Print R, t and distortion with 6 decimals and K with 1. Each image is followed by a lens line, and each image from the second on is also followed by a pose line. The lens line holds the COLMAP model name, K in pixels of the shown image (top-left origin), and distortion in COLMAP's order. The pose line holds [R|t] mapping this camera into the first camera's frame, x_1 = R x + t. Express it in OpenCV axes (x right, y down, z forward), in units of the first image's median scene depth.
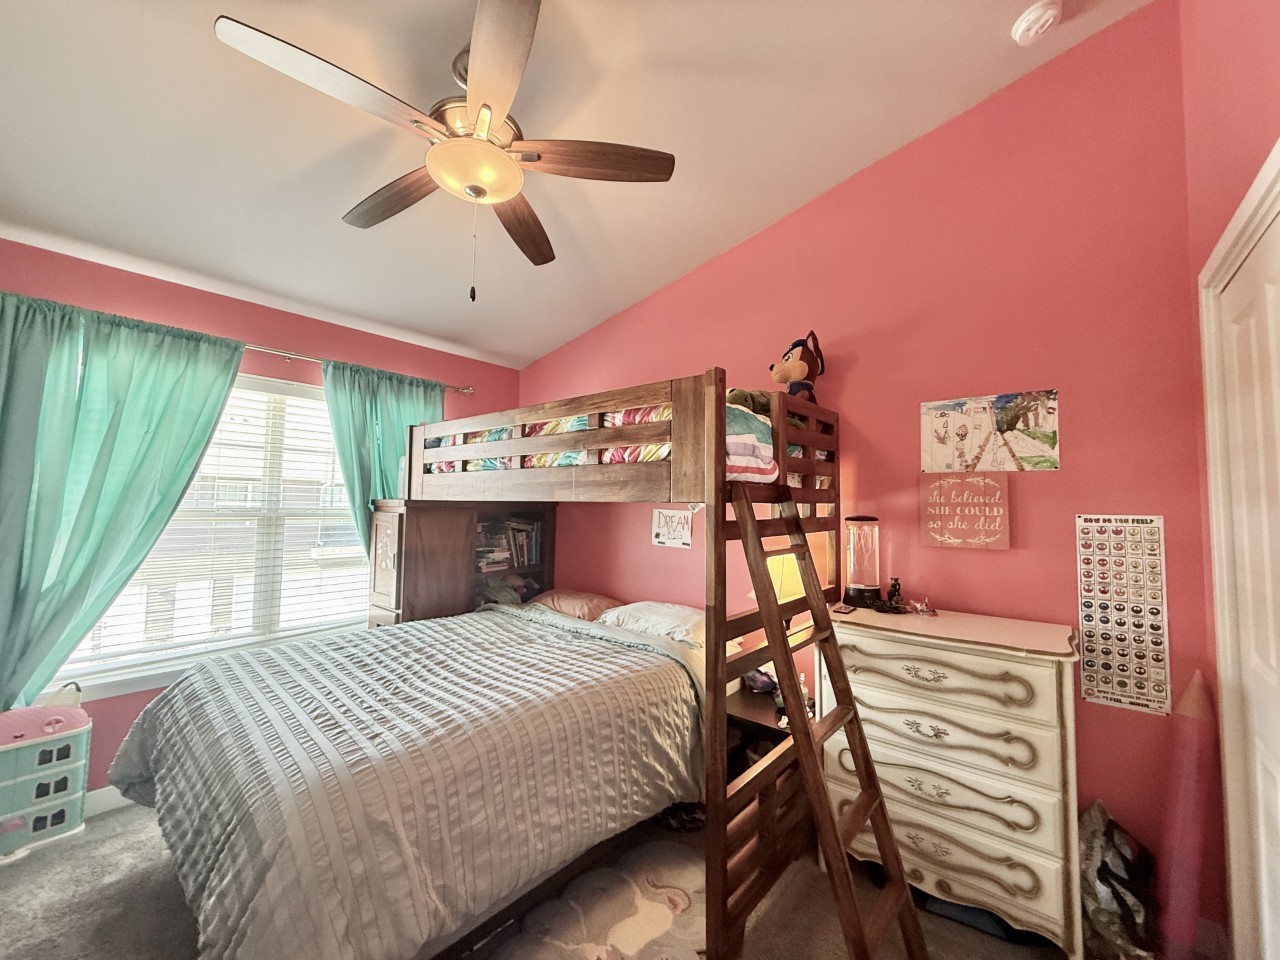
lens RADIAL K [[509.3, 0, 635.5], [0, 509.3, 479.1], [0, 0, 1]] dist [0.000418, -0.000702]
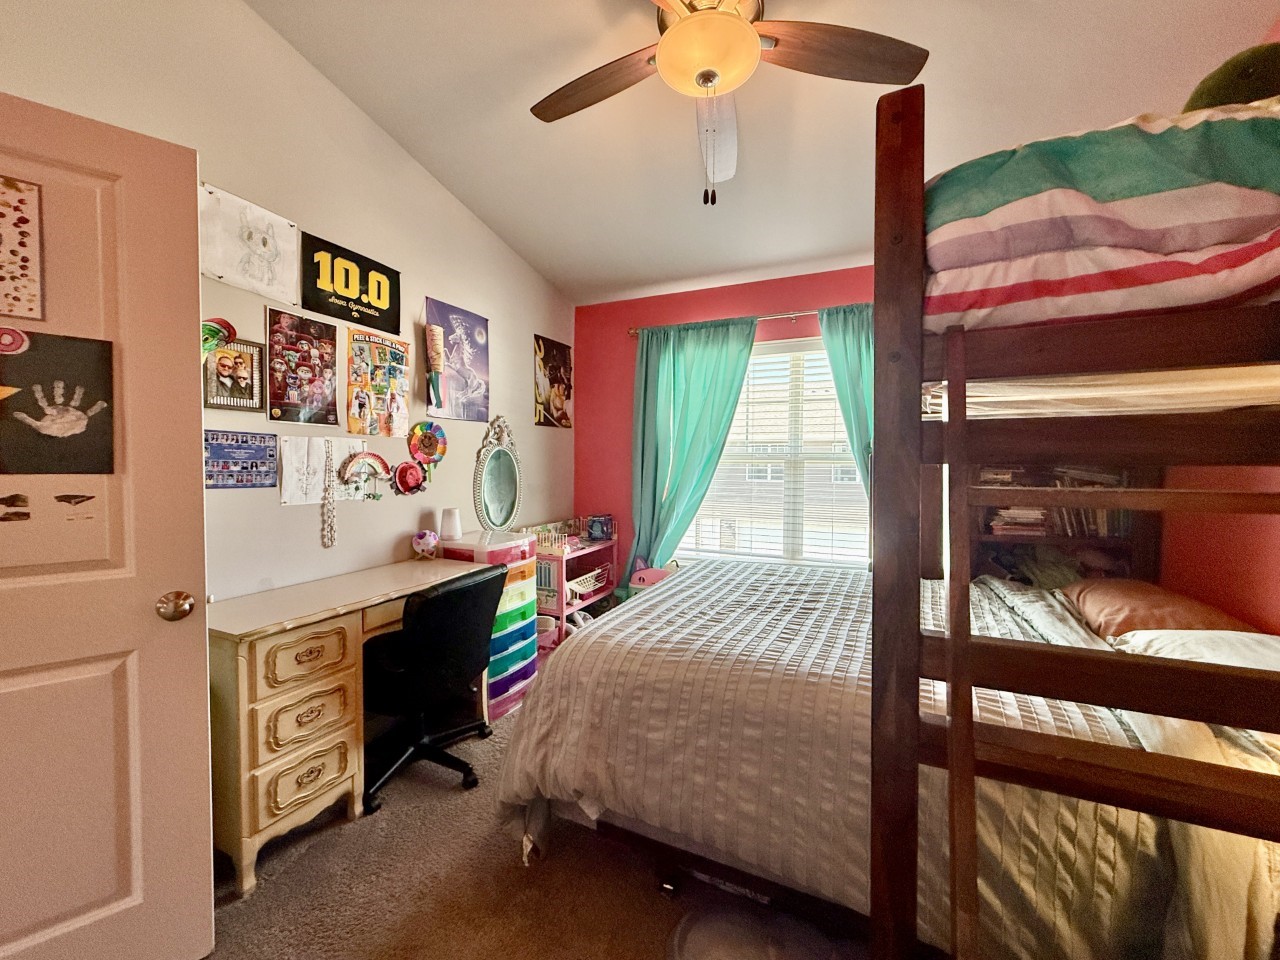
lens RADIAL K [[509.3, 0, 635.5], [0, 509.3, 479.1], [0, 0, 1]] dist [0.000418, -0.000702]
pose [[0.265588, 0.020546, -0.963868, 0.442220], [0.049226, 0.998180, 0.034841, 0.084028], [0.962829, -0.056700, 0.264093, 0.498388]]
